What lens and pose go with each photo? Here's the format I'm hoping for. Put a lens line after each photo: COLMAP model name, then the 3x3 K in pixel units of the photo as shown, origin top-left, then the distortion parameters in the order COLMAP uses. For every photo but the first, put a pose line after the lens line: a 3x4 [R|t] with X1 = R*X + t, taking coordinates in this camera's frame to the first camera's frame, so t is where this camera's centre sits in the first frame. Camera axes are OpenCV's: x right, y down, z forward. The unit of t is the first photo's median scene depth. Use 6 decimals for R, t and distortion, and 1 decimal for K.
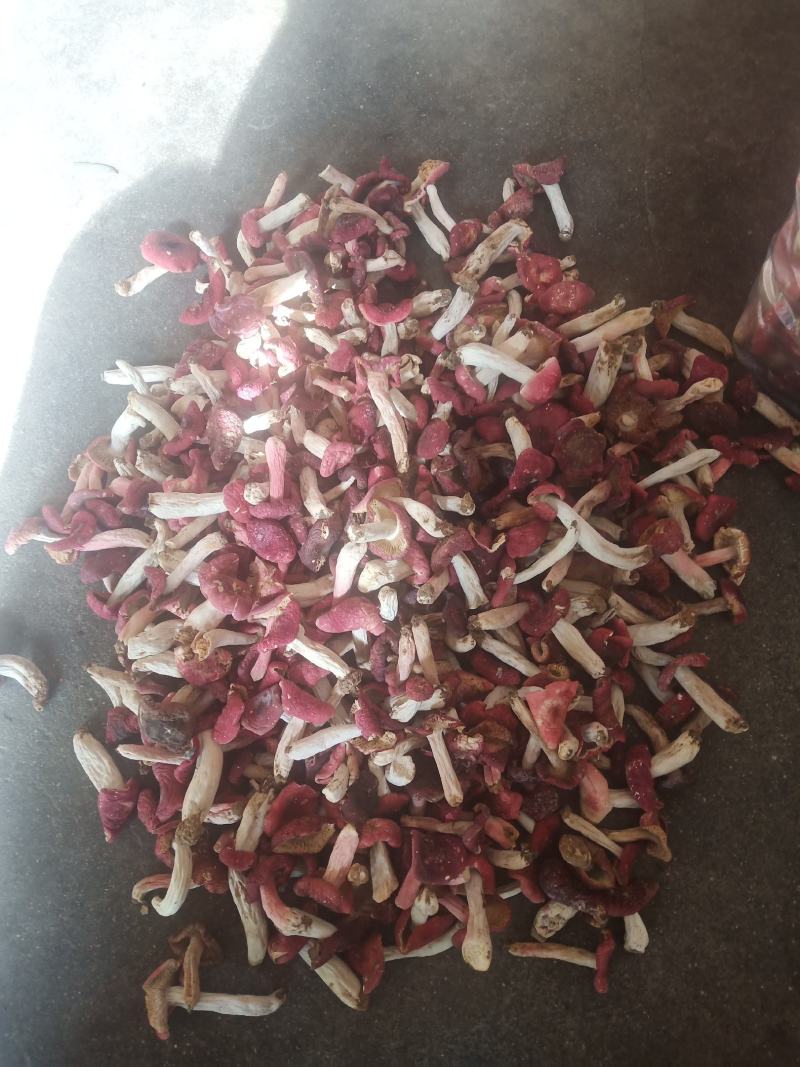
lens RADIAL K [[832.8, 0, 400.0], [0, 832.8, 533.5], [0, 0, 1]] dist [0.011302, -0.080397]
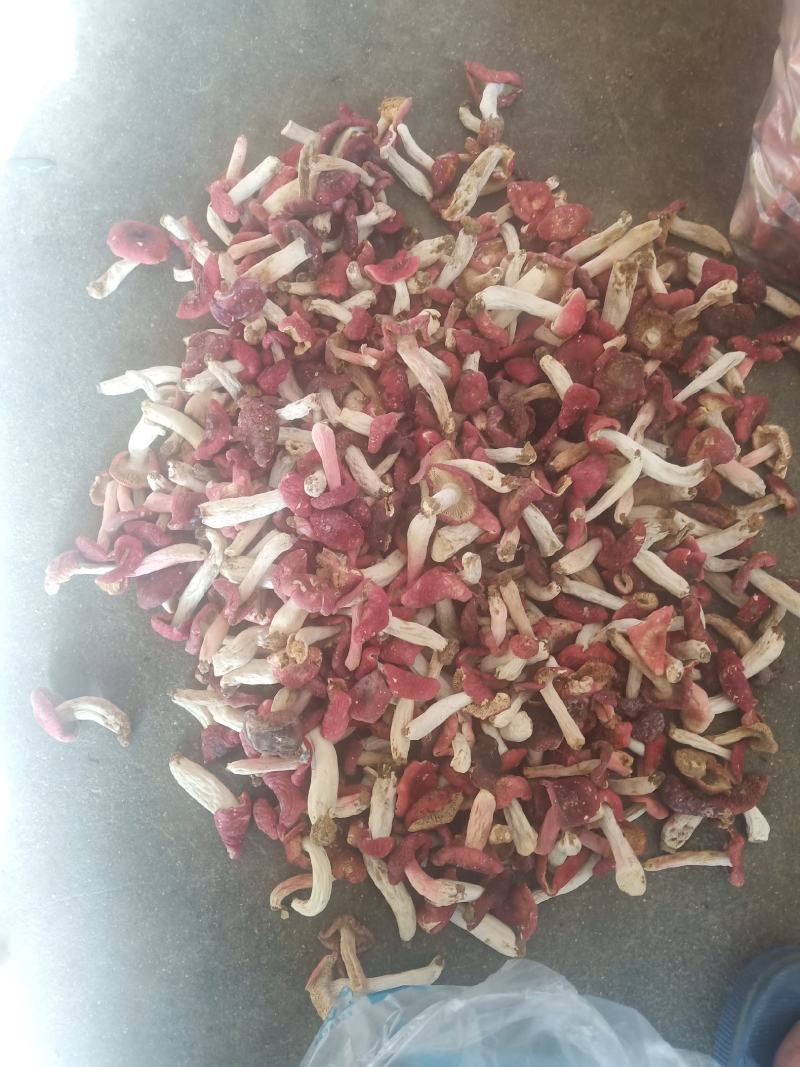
lens RADIAL K [[832.8, 0, 400.0], [0, 832.8, 533.5], [0, 0, 1]] dist [0.011302, -0.080397]
pose [[0.976124, -0.199853, 0.085091, -0.159946], [0.191796, 0.976899, 0.094243, -0.060854], [-0.101960, -0.075672, 0.991906, 0.025110]]
